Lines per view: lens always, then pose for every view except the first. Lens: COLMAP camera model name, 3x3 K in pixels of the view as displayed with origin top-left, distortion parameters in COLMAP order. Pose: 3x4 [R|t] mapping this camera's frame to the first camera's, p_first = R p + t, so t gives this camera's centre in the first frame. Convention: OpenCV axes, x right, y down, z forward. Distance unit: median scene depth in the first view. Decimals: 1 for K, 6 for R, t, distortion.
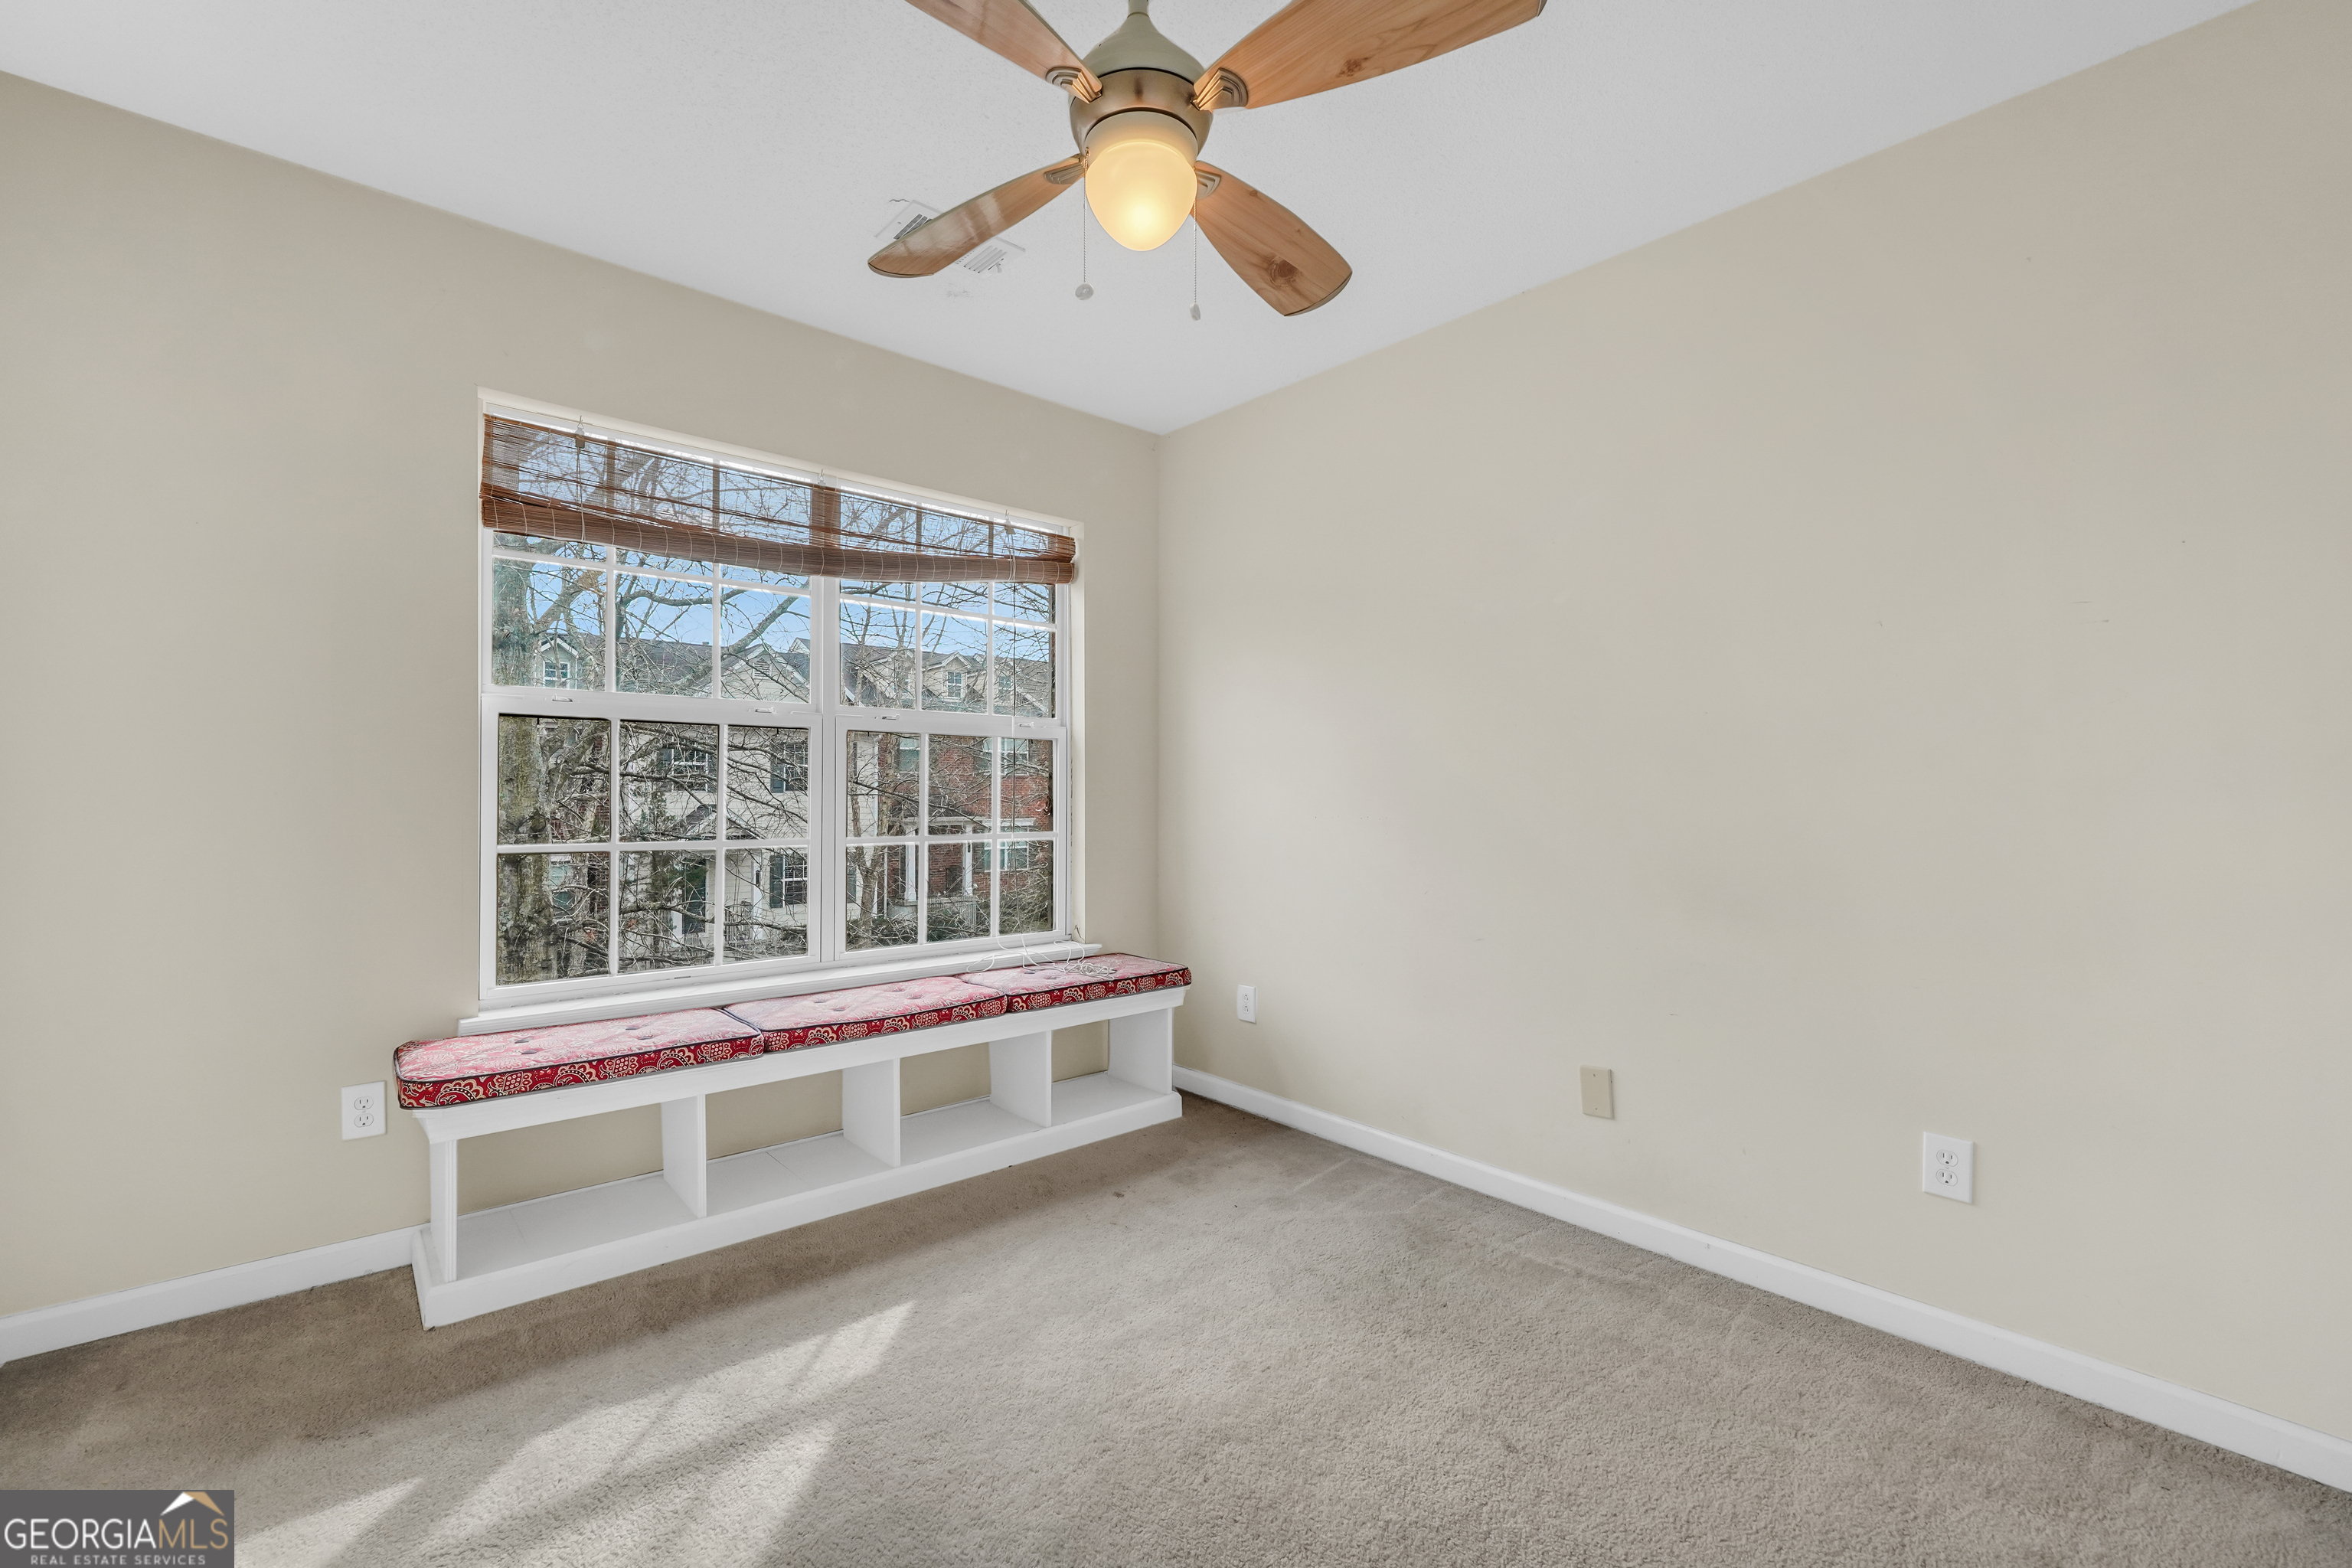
lens RADIAL K [[1005.1, 0, 1162.3], [0, 1005.1, 763.4], [0, 0, 1]] dist [-0.019510, 0.006216]
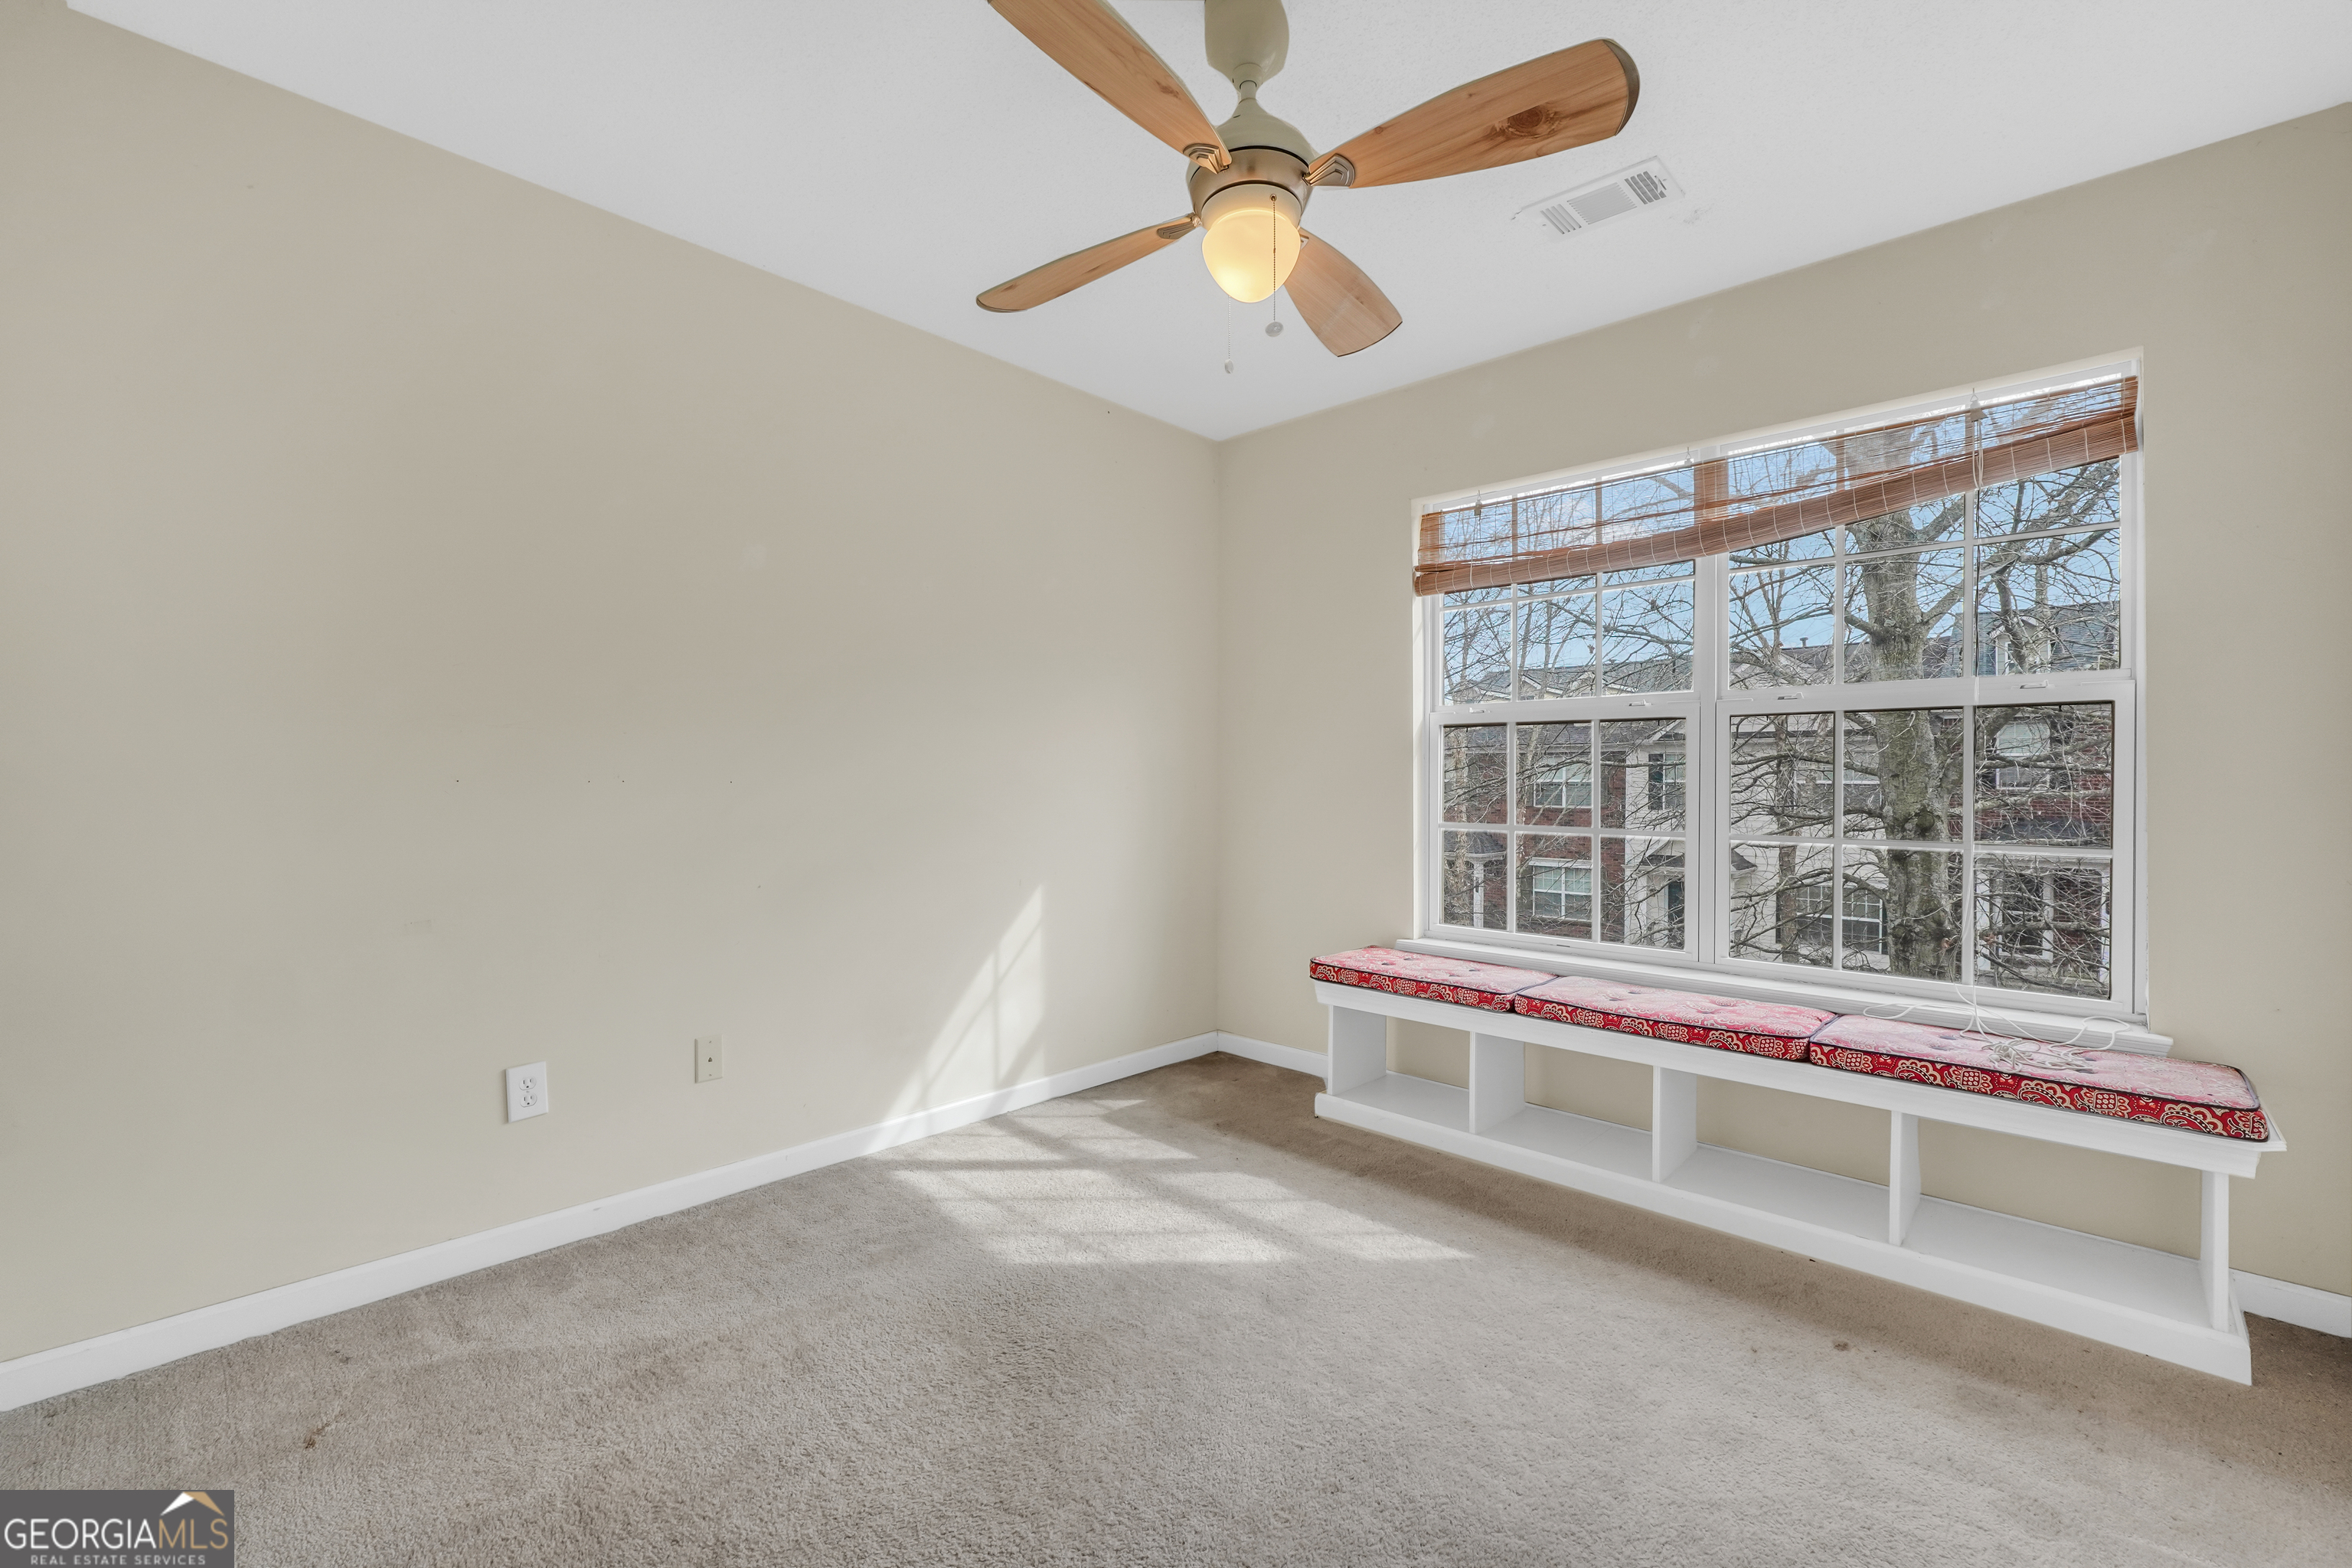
lens RADIAL K [[1005.1, 0, 1162.3], [0, 1005.1, 763.4], [0, 0, 1]] dist [-0.019510, 0.006216]
pose [[0.067046, -0.022314, -0.997500, 0.654903], [0.022439, 0.999531, -0.020852, 0.020365], [0.997498, -0.020984, 0.067515, 0.491136]]
